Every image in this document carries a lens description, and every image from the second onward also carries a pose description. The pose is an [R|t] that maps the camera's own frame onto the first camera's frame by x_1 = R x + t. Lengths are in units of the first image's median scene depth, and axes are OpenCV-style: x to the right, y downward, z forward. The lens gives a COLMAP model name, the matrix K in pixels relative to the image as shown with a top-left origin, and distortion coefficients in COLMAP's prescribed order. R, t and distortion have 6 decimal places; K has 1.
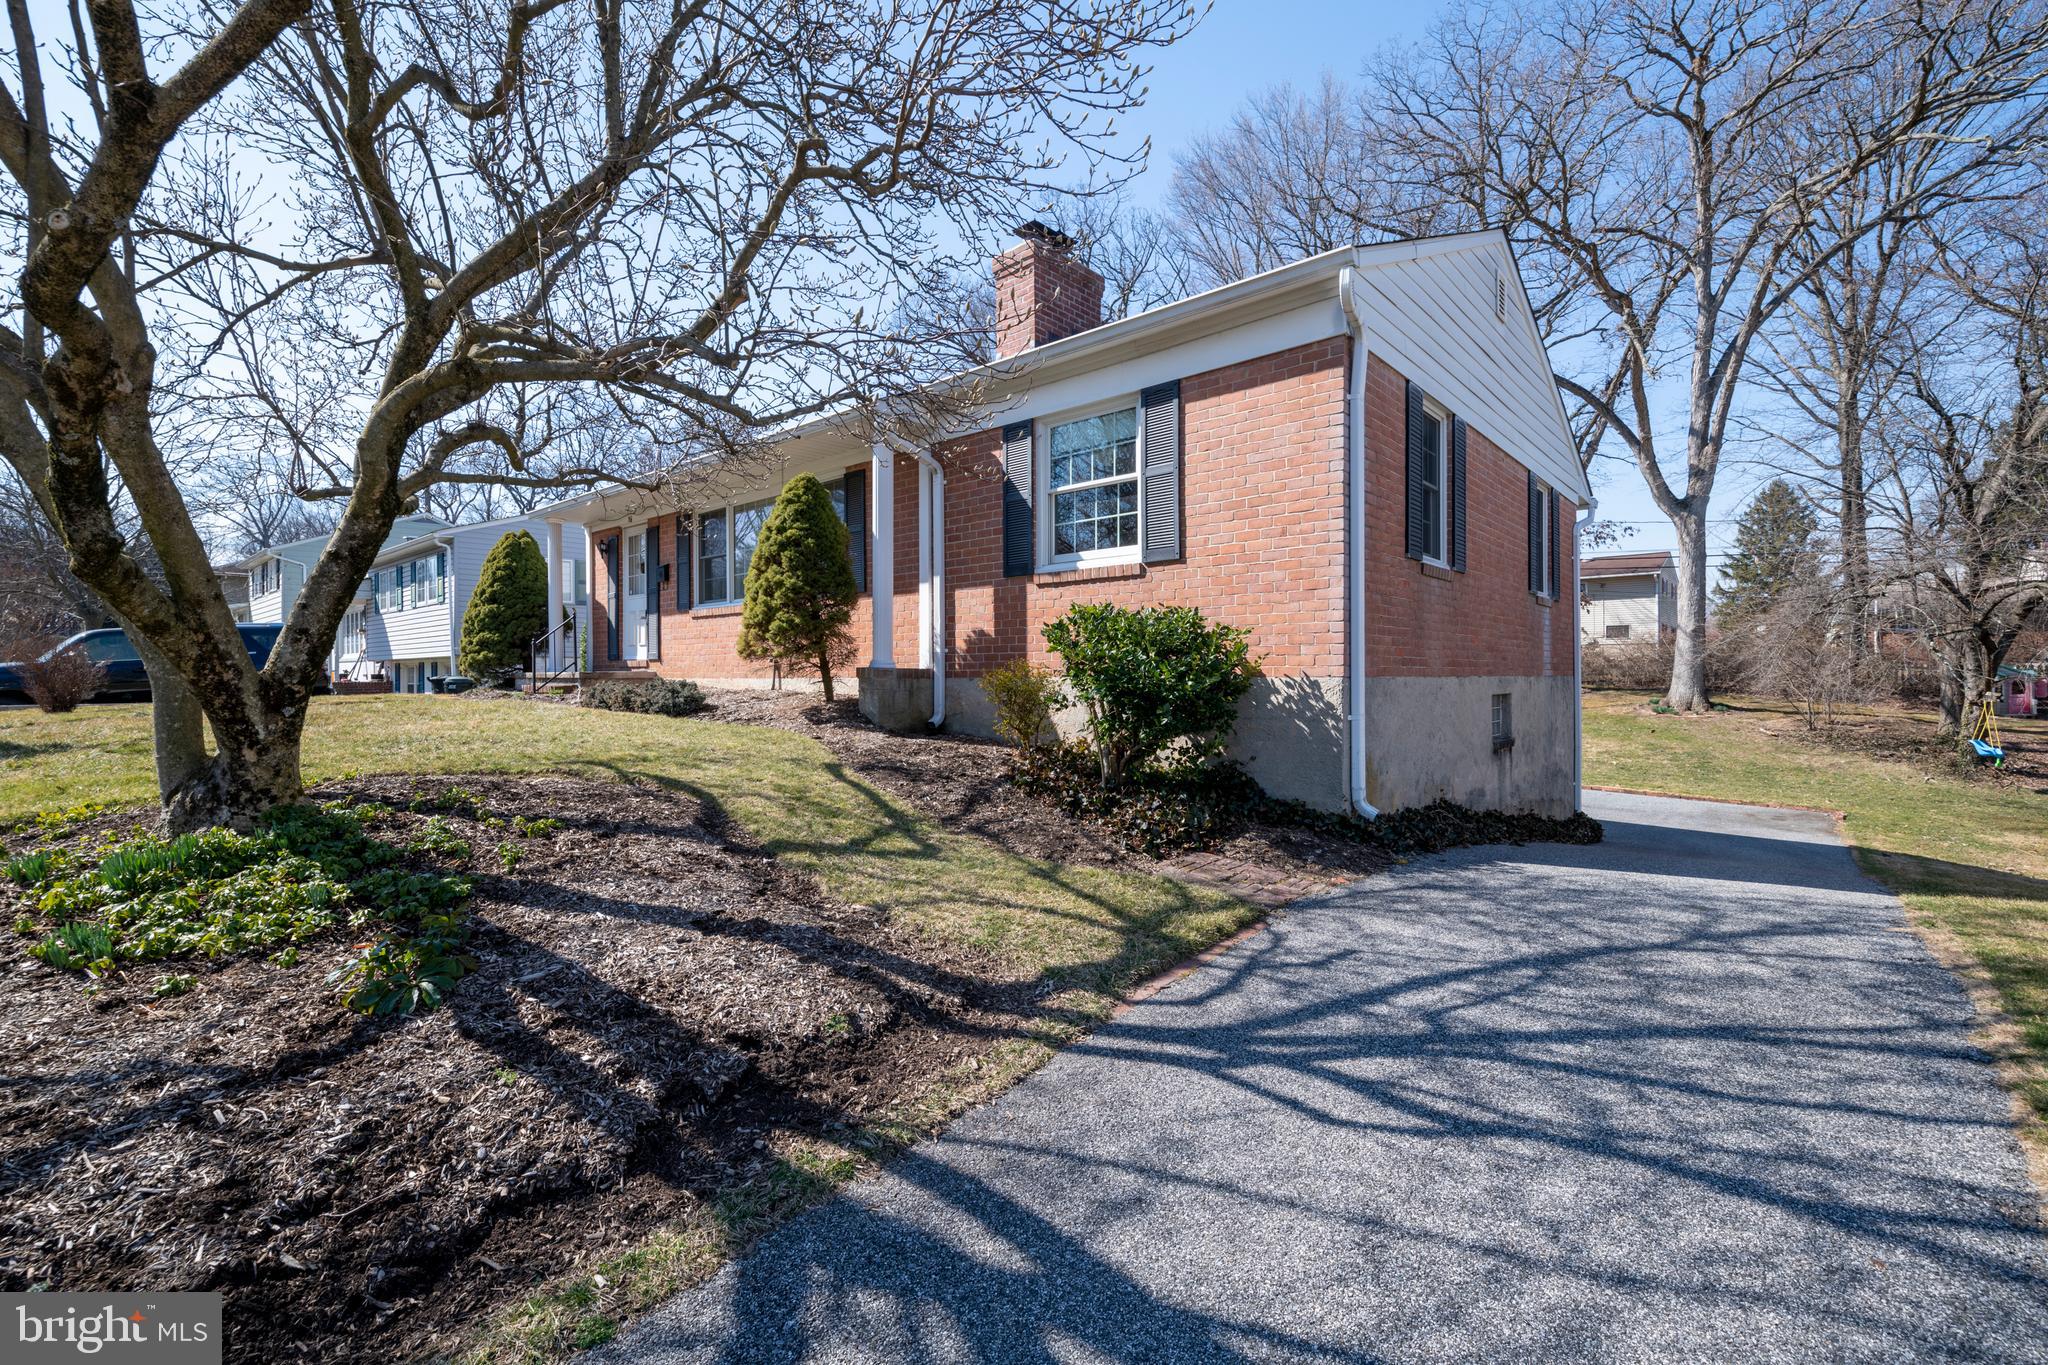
lens RADIAL K [[872.0, 0, 1028.5], [0, 872.0, 682.6], [0, 0, 1]] dist [0.008745, -0.004386]
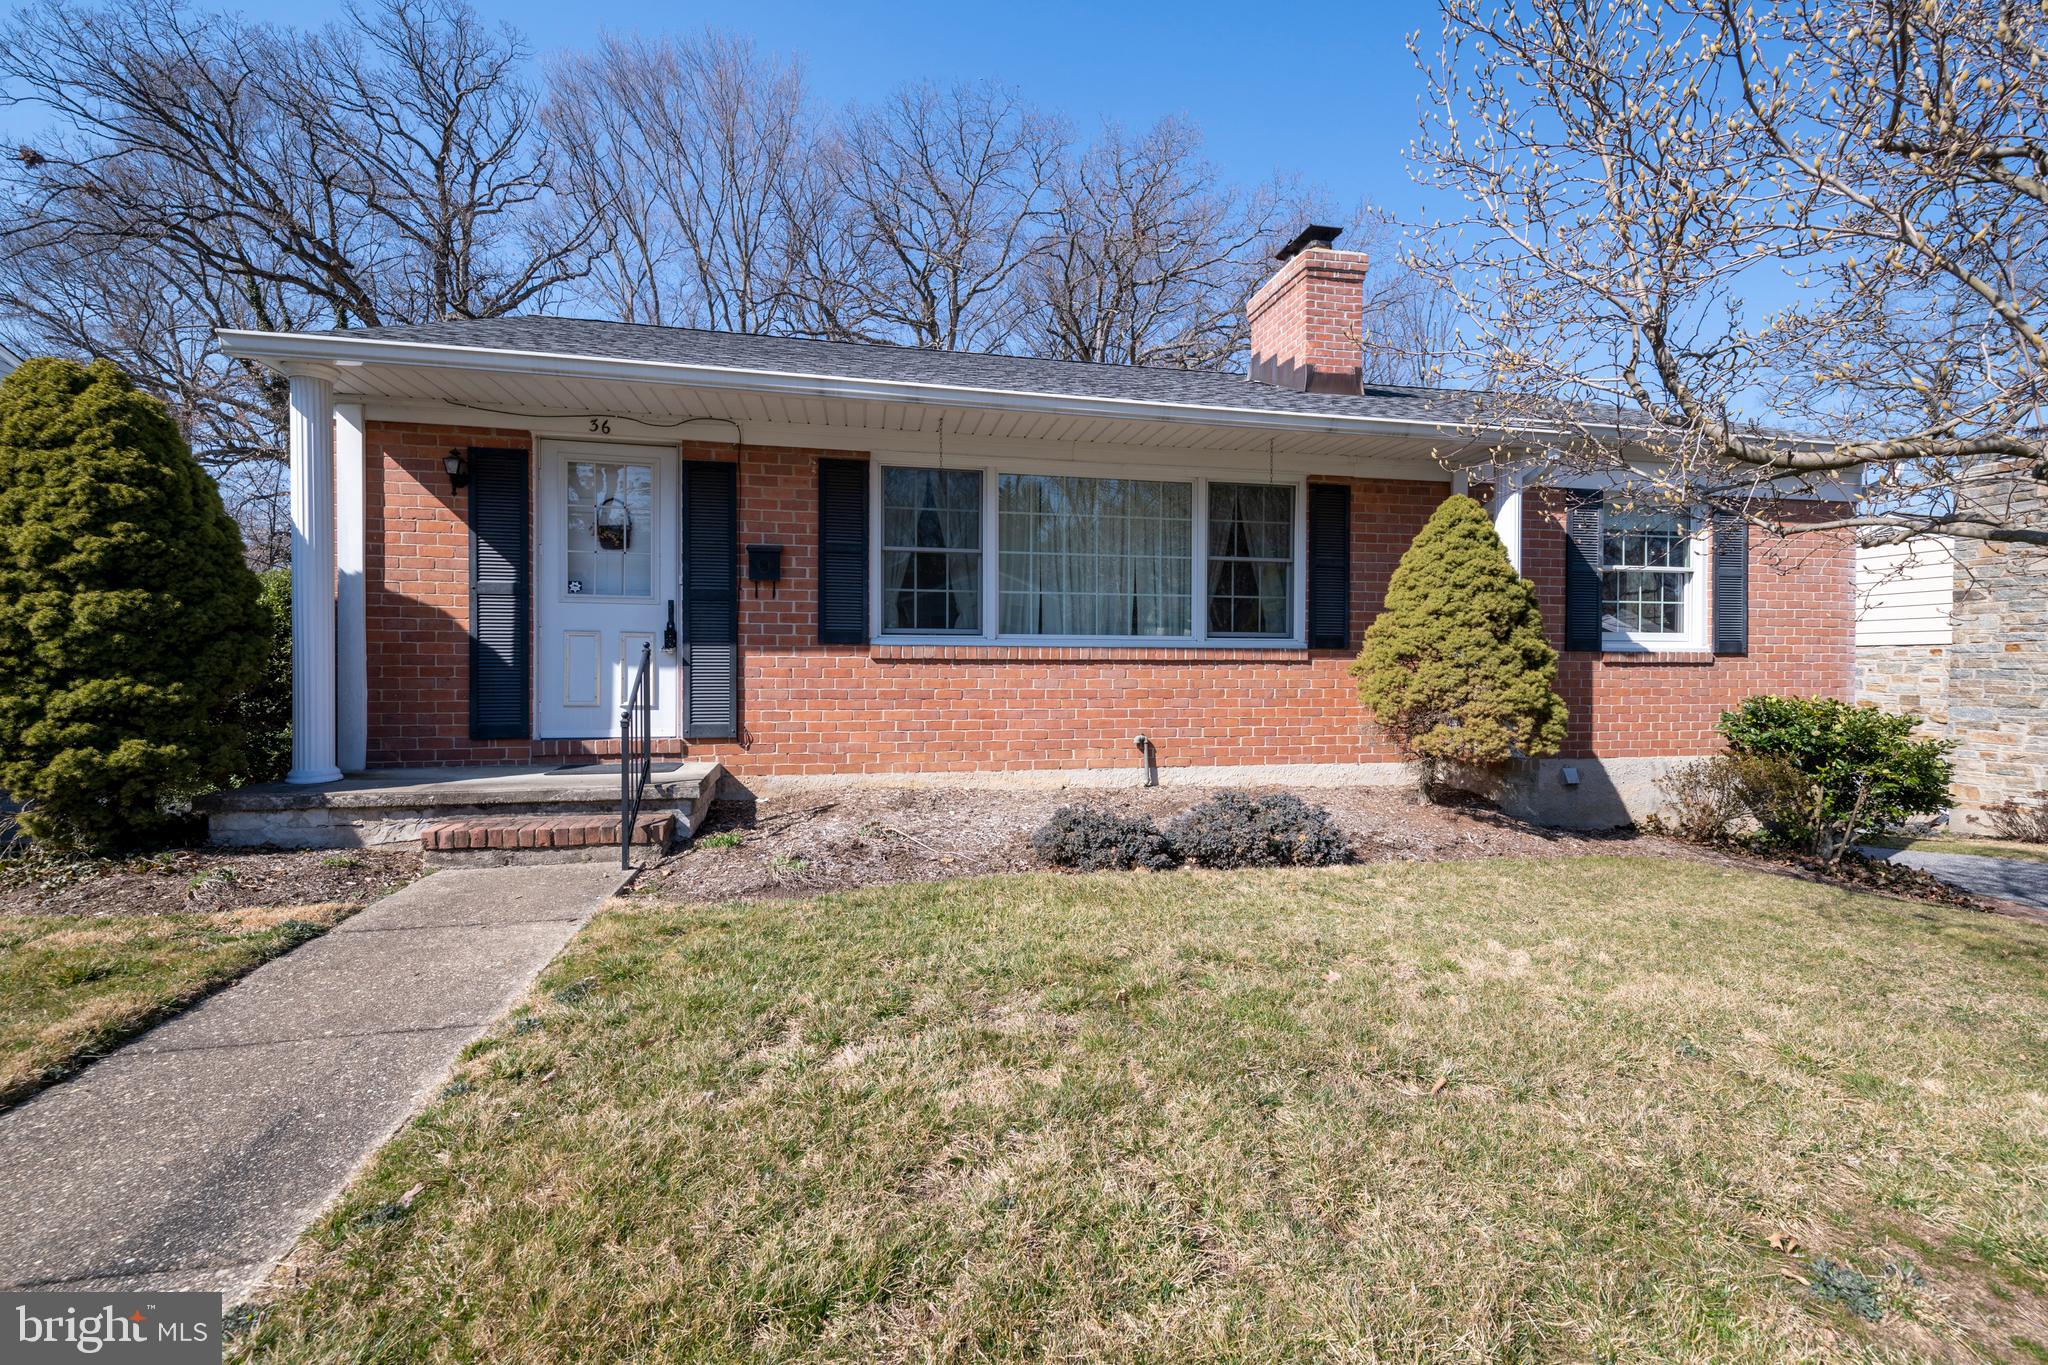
lens RADIAL K [[872.0, 0, 1024.0], [0, 872.0, 678.3], [0, 0, 1]] dist [0.008745, -0.004386]
pose [[0.595182, -0.002684, 0.803586, -1.120399], [0.001856, 0.999996, 0.001965, -0.094895], [-0.803588, 0.000321, 0.595185, 0.908696]]
